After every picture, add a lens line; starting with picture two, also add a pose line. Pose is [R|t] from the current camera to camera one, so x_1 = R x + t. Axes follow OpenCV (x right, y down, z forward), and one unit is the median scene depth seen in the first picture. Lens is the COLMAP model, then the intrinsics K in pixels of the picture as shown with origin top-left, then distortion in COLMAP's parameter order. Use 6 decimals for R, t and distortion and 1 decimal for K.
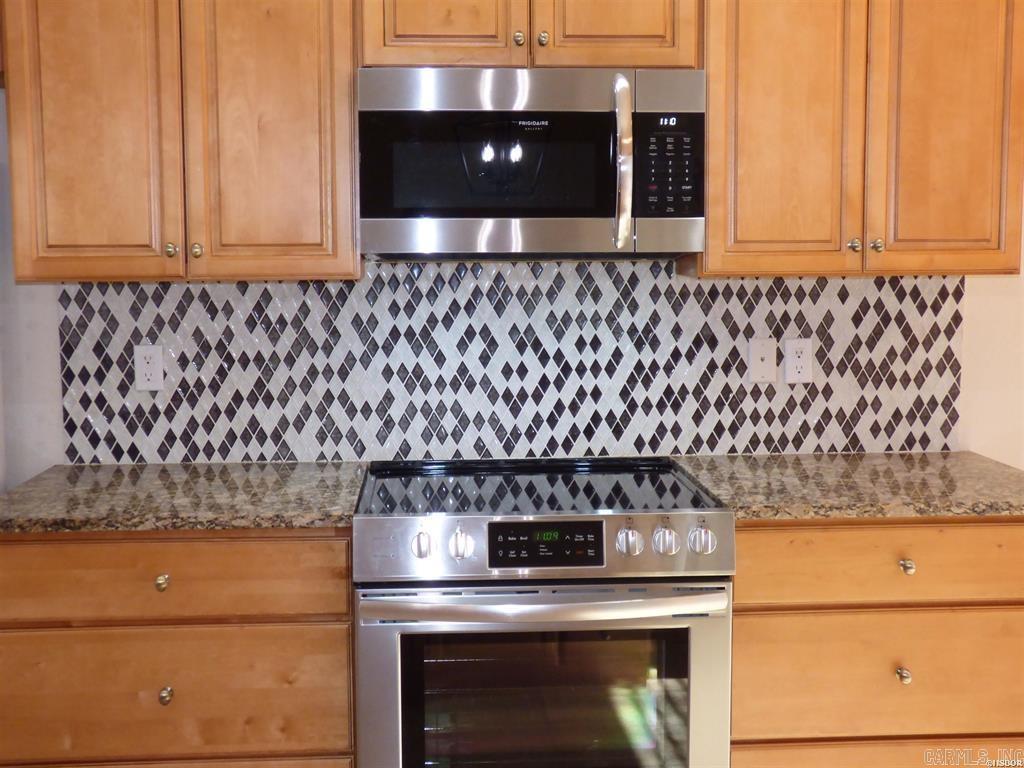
lens RADIAL K [[1281.7, 0, 512.0], [0, 1281.7, 384.0], [0, 0, 1]] dist [-0.026858, 0.013628]
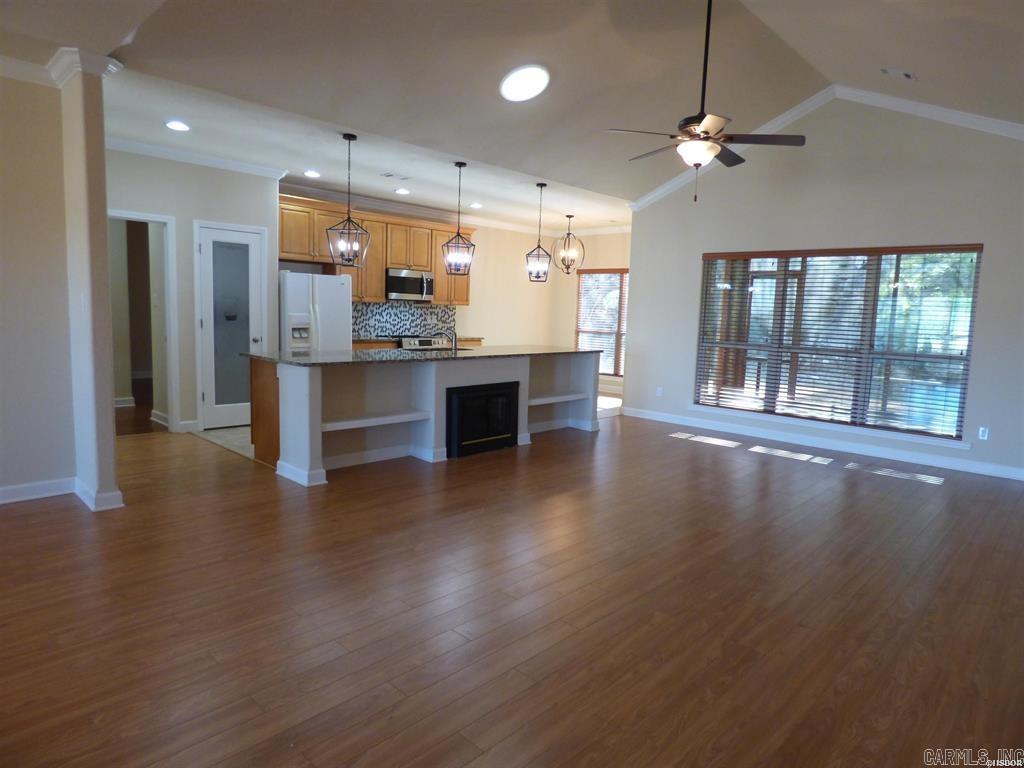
lens RADIAL K [[628.1, 0, 516.7], [0, 628.1, 380.2], [0, 0, 1]] dist [-0.008134, -0.000016]
pose [[0.730062, -0.047889, 0.681700, -1.518266], [0.031841, 0.998842, 0.036068, 0.173552], [-0.682638, -0.004625, 0.730742, -1.411512]]
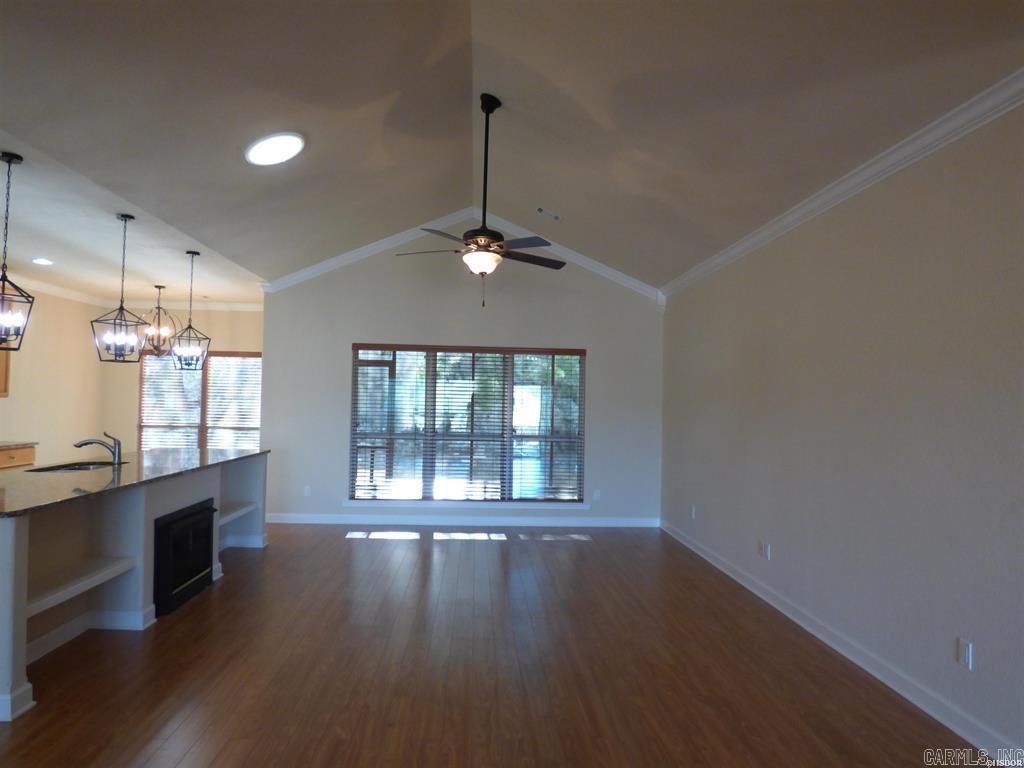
lens RADIAL K [[668.7, 0, 508.0], [0, 668.7, 382.5], [0, 0, 1]] dist [-0.018767, 0.002571]
pose [[0.009905, 0.033957, 0.999374, -1.809948], [0.081019, 0.996110, -0.034649, 0.080172], [-0.996663, 0.081311, 0.007115, -0.744741]]
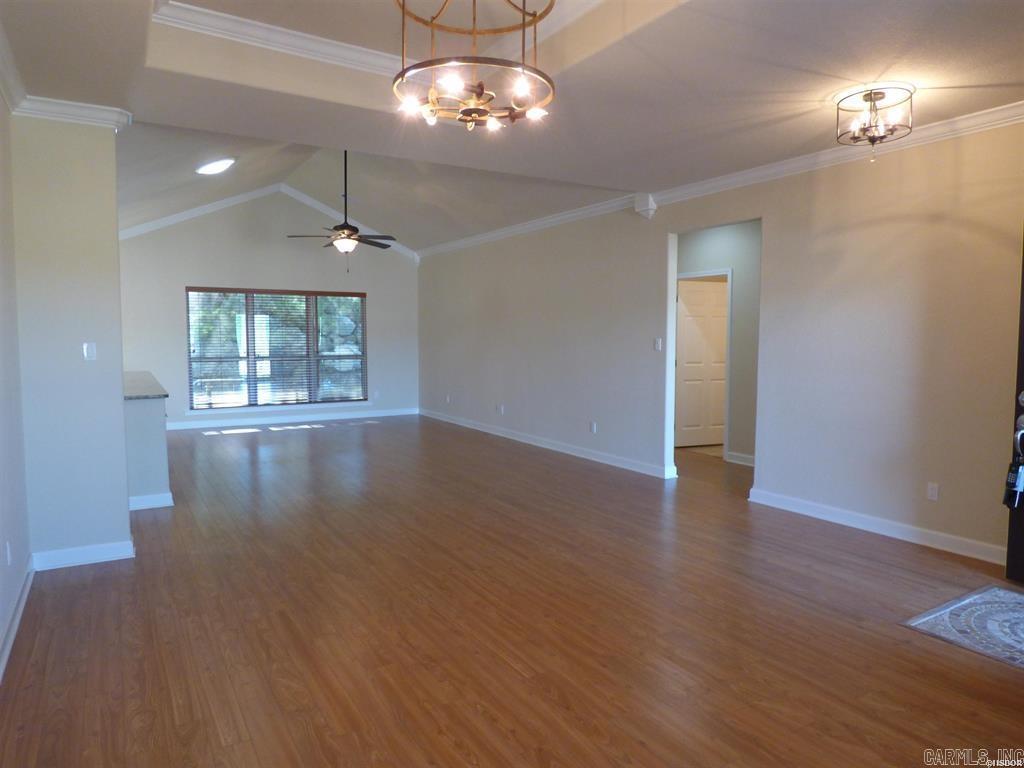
lens RADIAL K [[668.7, 0, 508.0], [0, 668.7, 382.5], [0, 0, 1]] dist [-0.018767, 0.002571]
pose [[-0.460736, -0.062467, 0.885336, -2.789454], [0.087660, 0.989440, 0.115431, 0.020064], [-0.883198, 0.130792, -0.450395, -0.050784]]
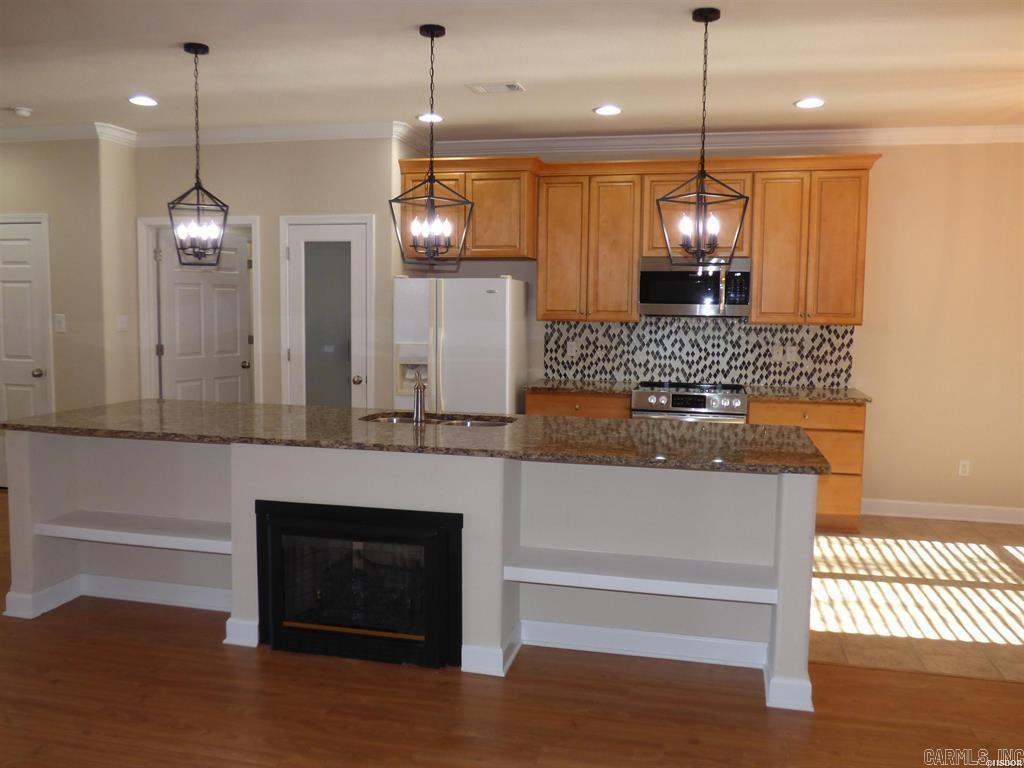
lens RADIAL K [[834.7, 0, 513.3], [0, 834.7, 382.1], [0, 0, 1]] dist [-0.028746, 0.000370]
pose [[0.956490, 0.042676, -0.288627, 0.172487], [-0.044969, 0.998988, -0.001316, 0.077007], [0.288279, 0.014238, 0.957441, -0.988610]]
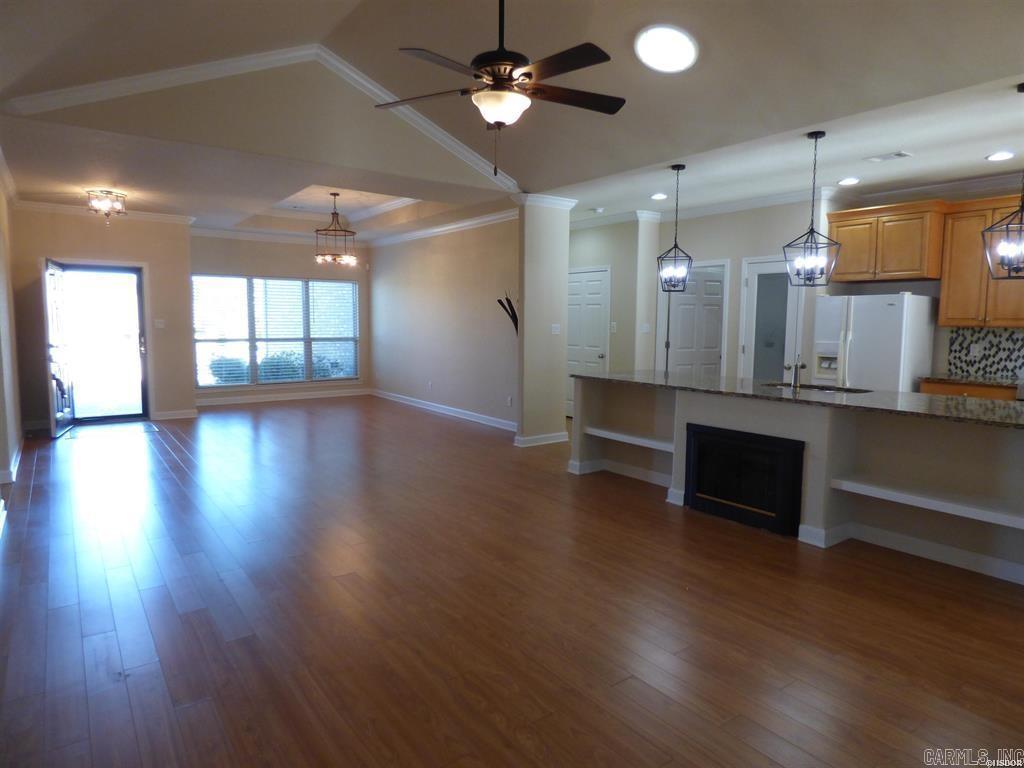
lens RADIAL K [[628.1, 0, 516.7], [0, 628.1, 380.2], [0, 0, 1]] dist [-0.008134, -0.000016]
pose [[0.545410, 0.088684, -0.833465, 0.540318], [-0.092039, 0.994710, 0.045612, 0.117916], [0.833101, 0.051834, 0.550687, -1.180299]]
